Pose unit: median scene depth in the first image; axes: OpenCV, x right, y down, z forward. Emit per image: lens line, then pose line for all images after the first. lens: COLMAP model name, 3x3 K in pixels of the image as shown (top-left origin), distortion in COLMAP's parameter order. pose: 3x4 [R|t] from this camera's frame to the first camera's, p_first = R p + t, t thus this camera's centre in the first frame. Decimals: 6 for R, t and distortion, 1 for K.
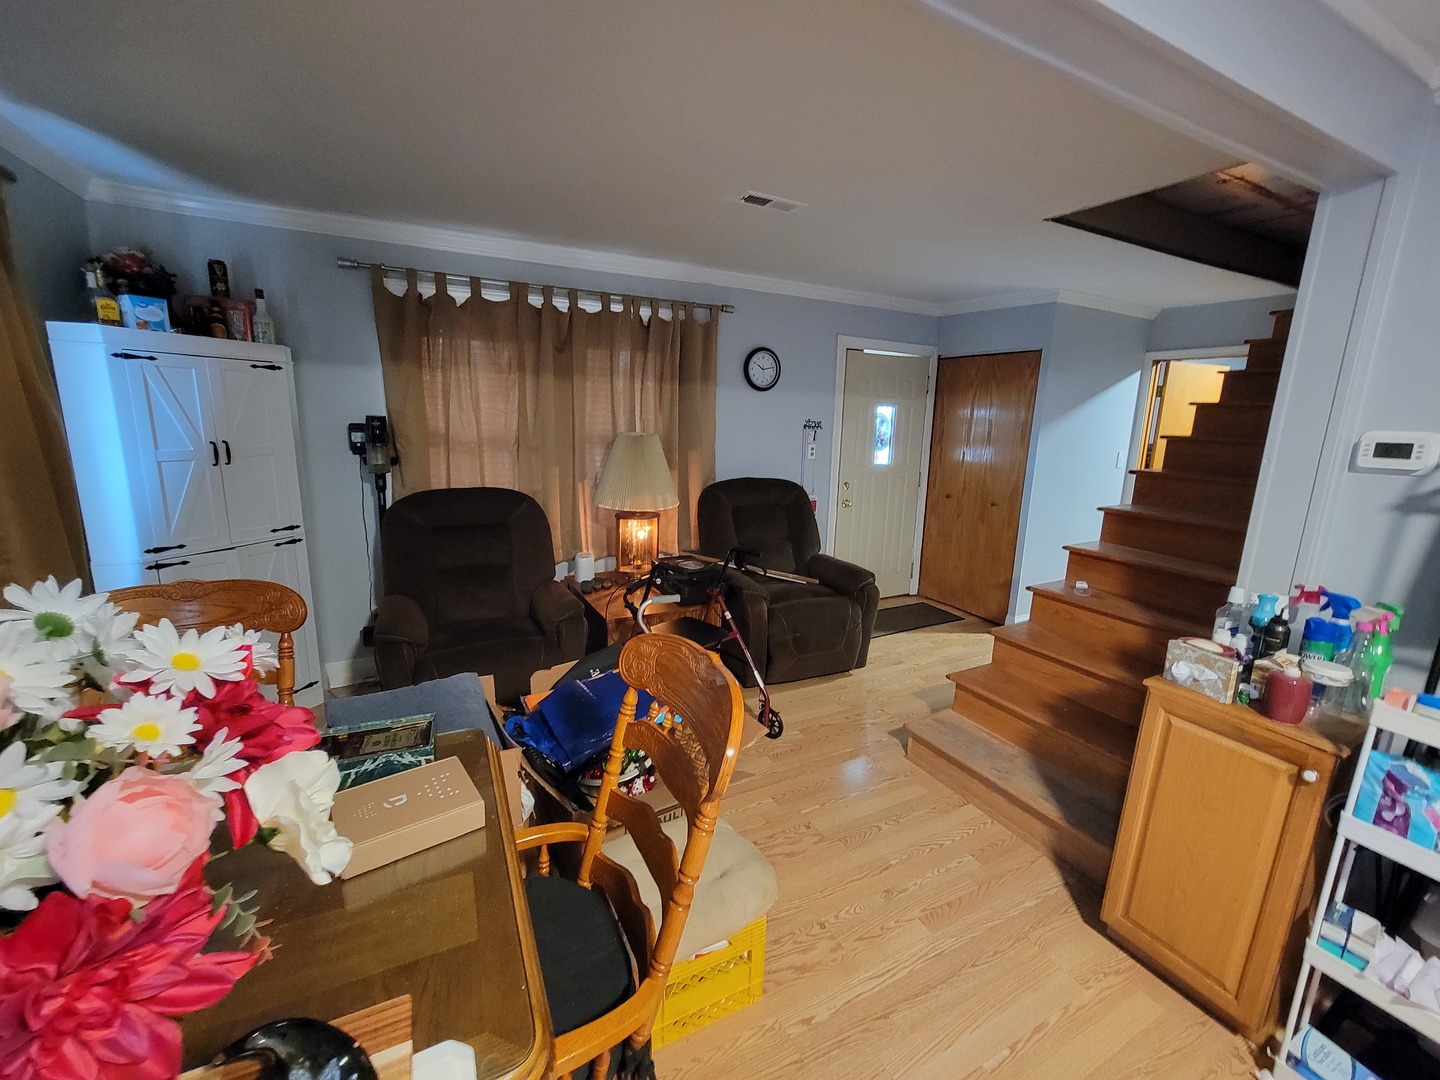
lens RADIAL K [[585.1, 0, 721.5], [0, 585.1, 533.4], [0, 0, 1]] dist [-0.007011, 0.000974]
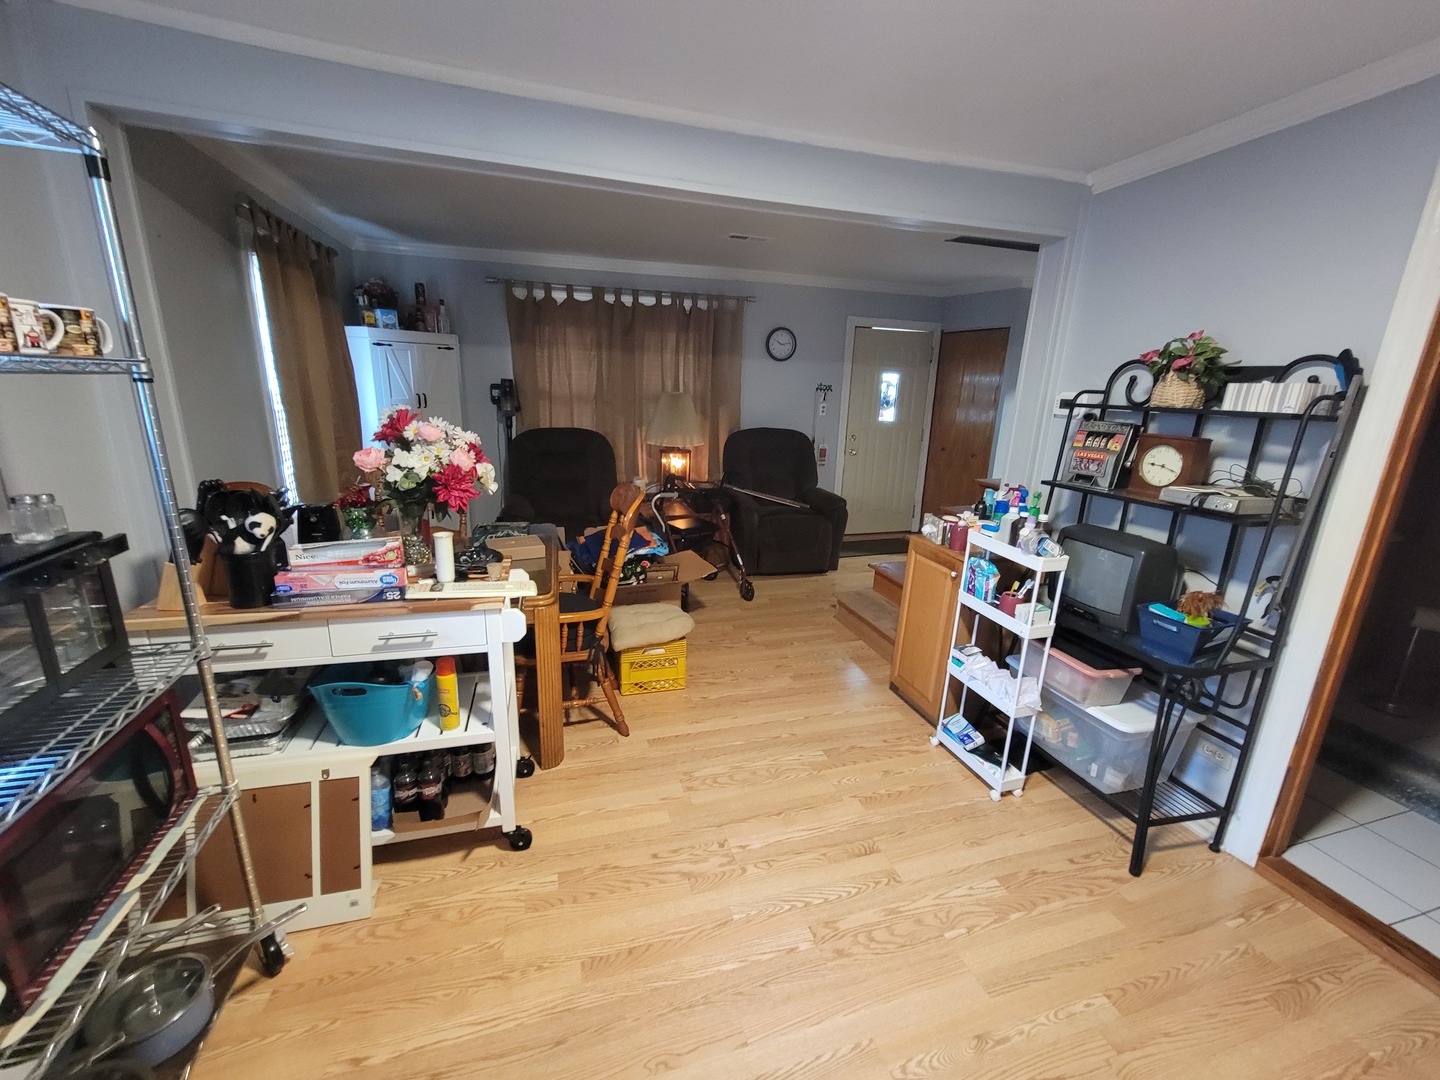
lens RADIAL K [[584.1, 0, 723.2], [0, 584.1, 537.5], [0, 0, 1]] dist [-0.003123, 0.000000]
pose [[0.983048, 0.053169, -0.175468, 0.200206], [-0.041725, 0.996793, 0.068279, 0.066303], [0.178536, -0.059800, 0.982114, -0.333576]]
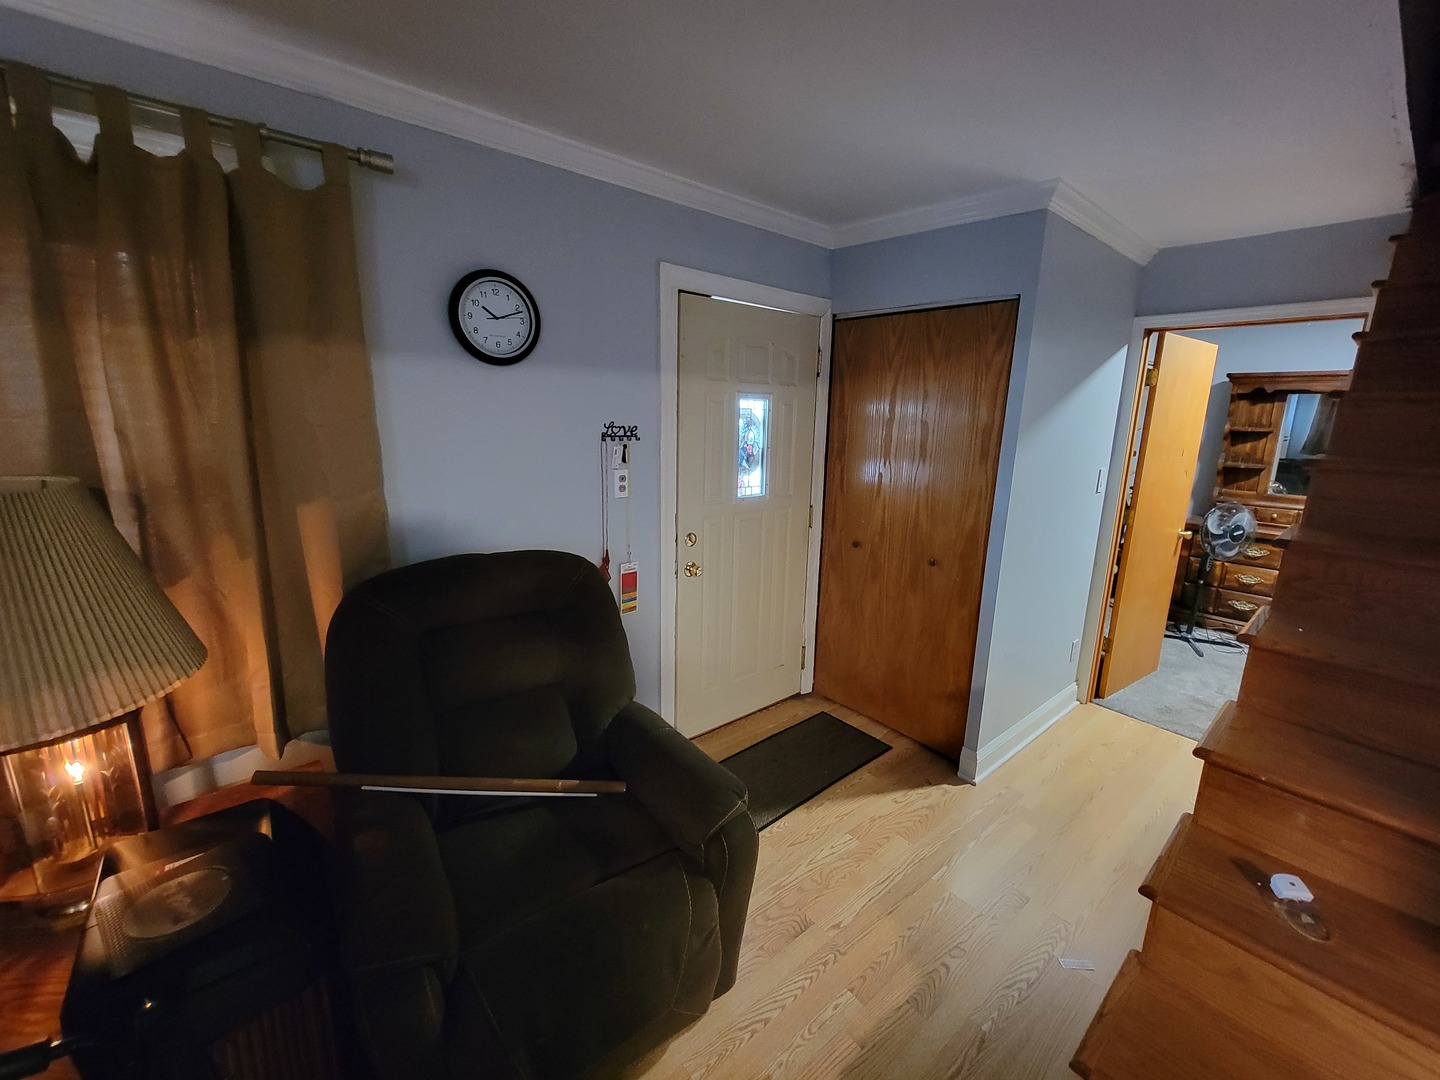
lens RADIAL K [[585.1, 0, 721.5], [0, 585.1, 533.4], [0, 0, 1]] dist [-0.007011, 0.000974]
pose [[0.976583, -0.044605, 0.210465, 0.144698], [0.041497, 0.998955, 0.019167, -0.113262], [-0.211100, -0.009985, 0.977414, 0.519197]]
